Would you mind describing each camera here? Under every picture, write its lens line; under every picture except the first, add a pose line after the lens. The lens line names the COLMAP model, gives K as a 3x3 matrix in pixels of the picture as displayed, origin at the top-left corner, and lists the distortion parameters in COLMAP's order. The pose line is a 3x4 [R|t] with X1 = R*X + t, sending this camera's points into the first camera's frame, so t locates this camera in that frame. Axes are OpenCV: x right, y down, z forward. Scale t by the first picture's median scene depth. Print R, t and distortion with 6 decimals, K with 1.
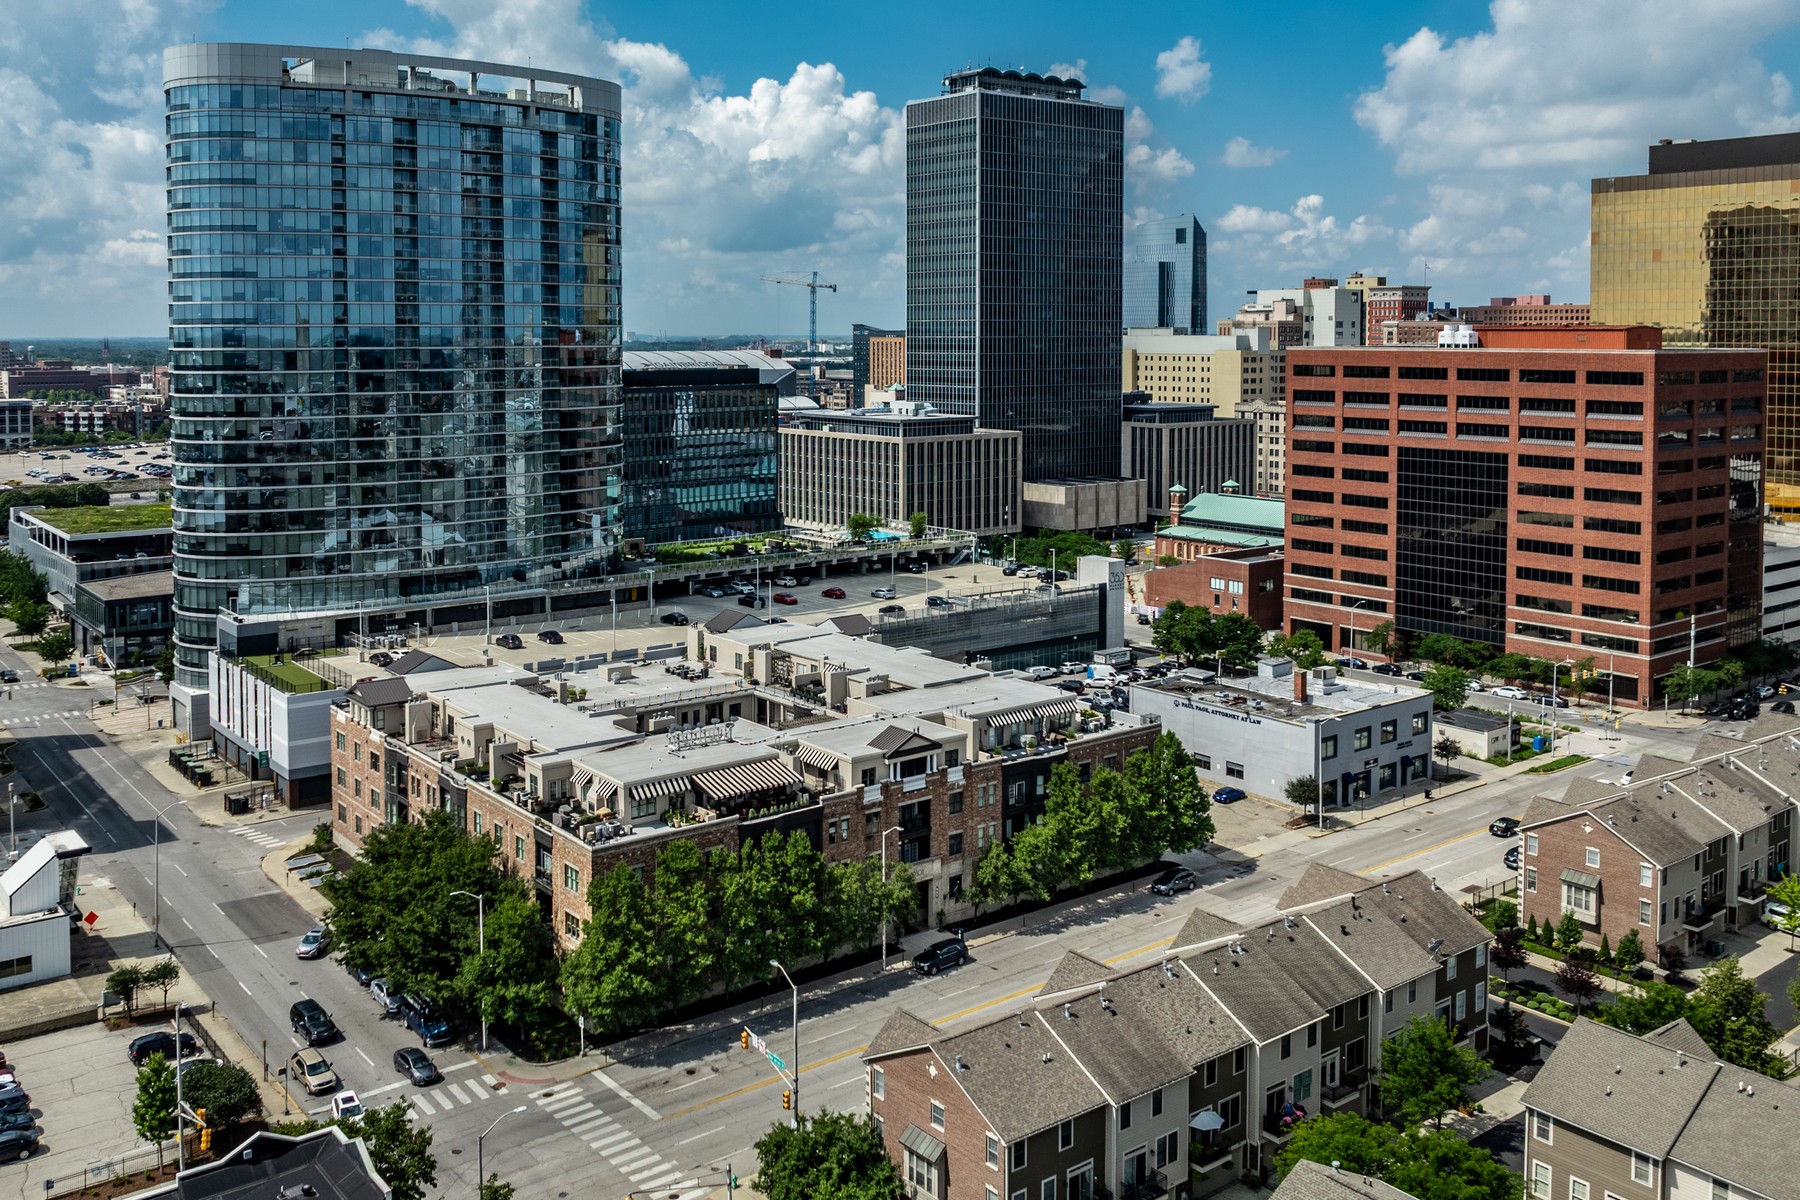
lens RADIAL K [[1629.2, 0, 855.3], [0, 1629.2, 401.6], [0, 0, 1]] dist [-0.007344, -0.008797]
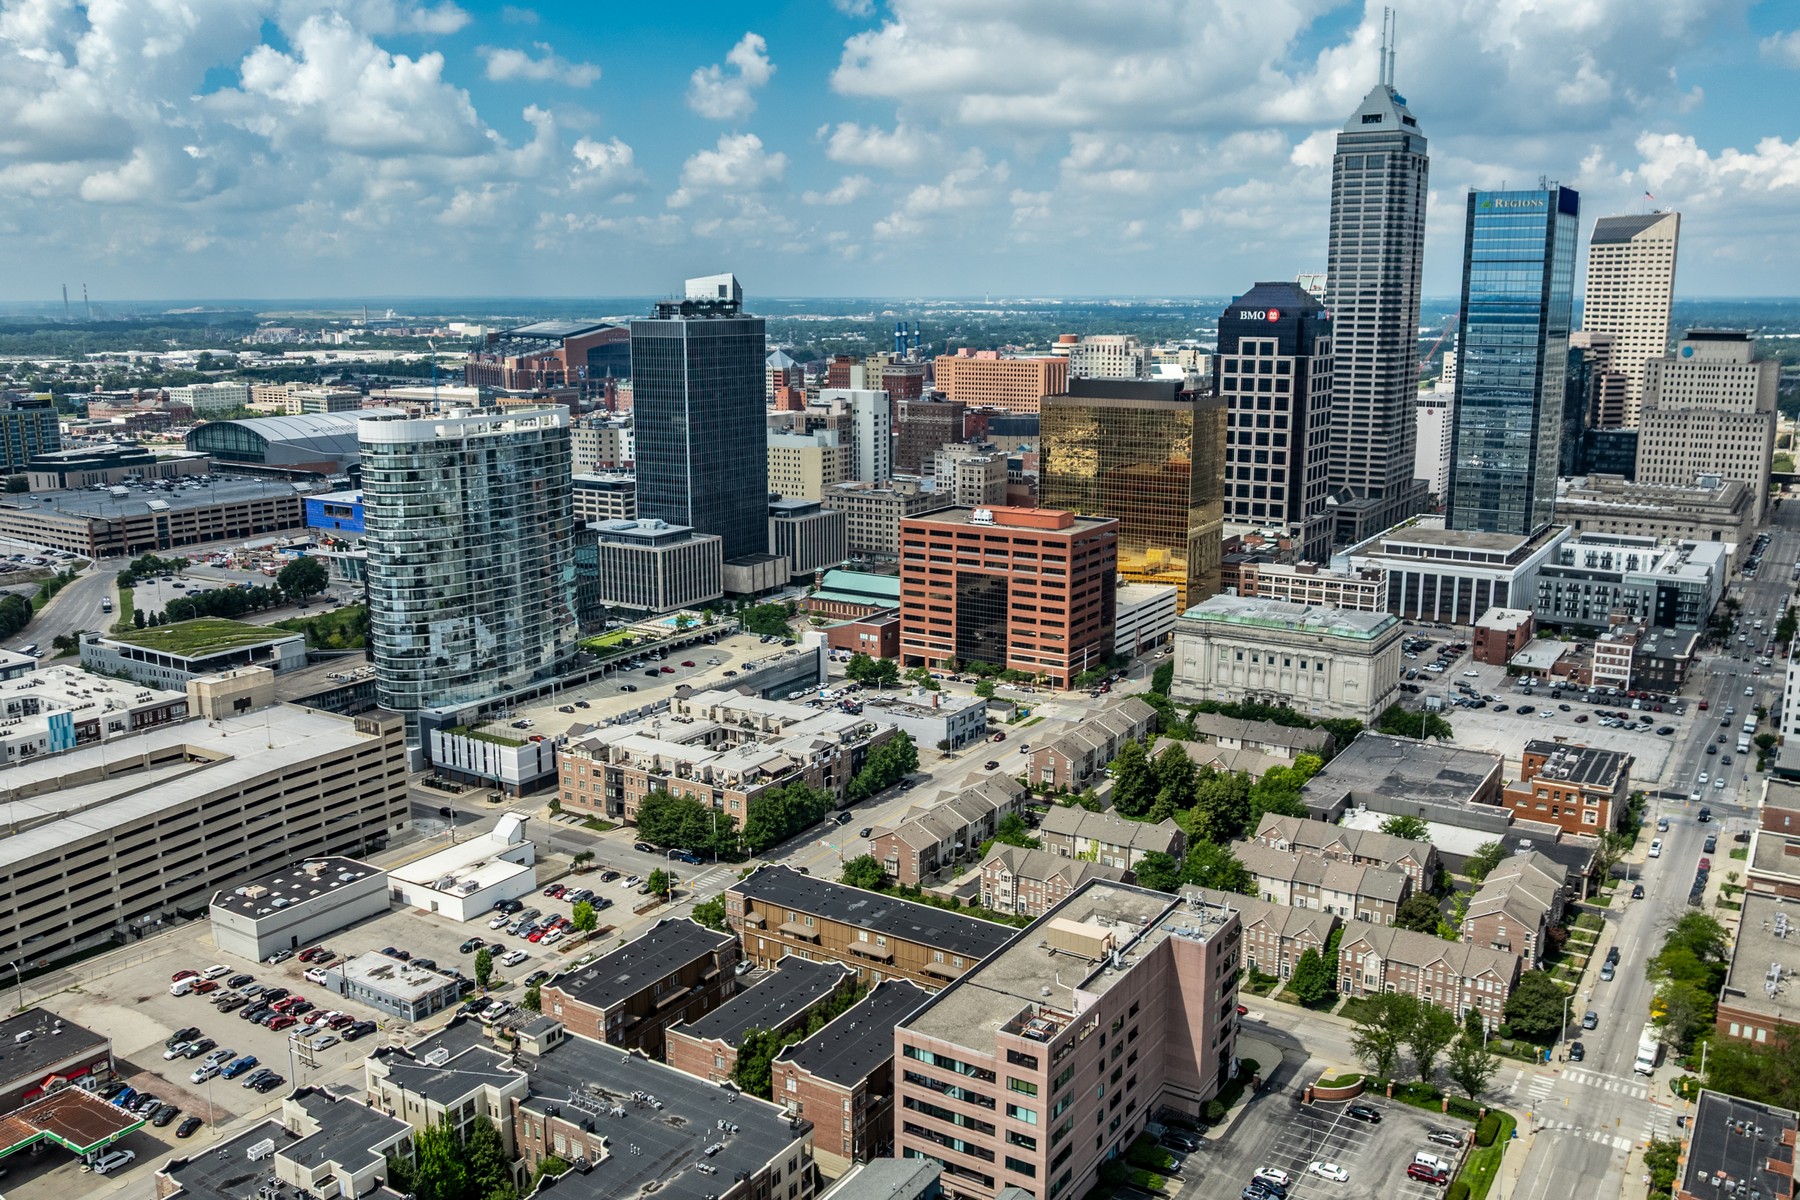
lens RADIAL K [[1629.2, 0, 907.6], [0, 1629.2, 603.9], [0, 0, 1]] dist [-0.007344, -0.008797]
pose [[0.935736, -0.070655, 0.345551, -0.491703], [0.013674, 0.986260, 0.164634, -0.304487], [-0.352435, -0.149329, 0.923845, -0.990547]]
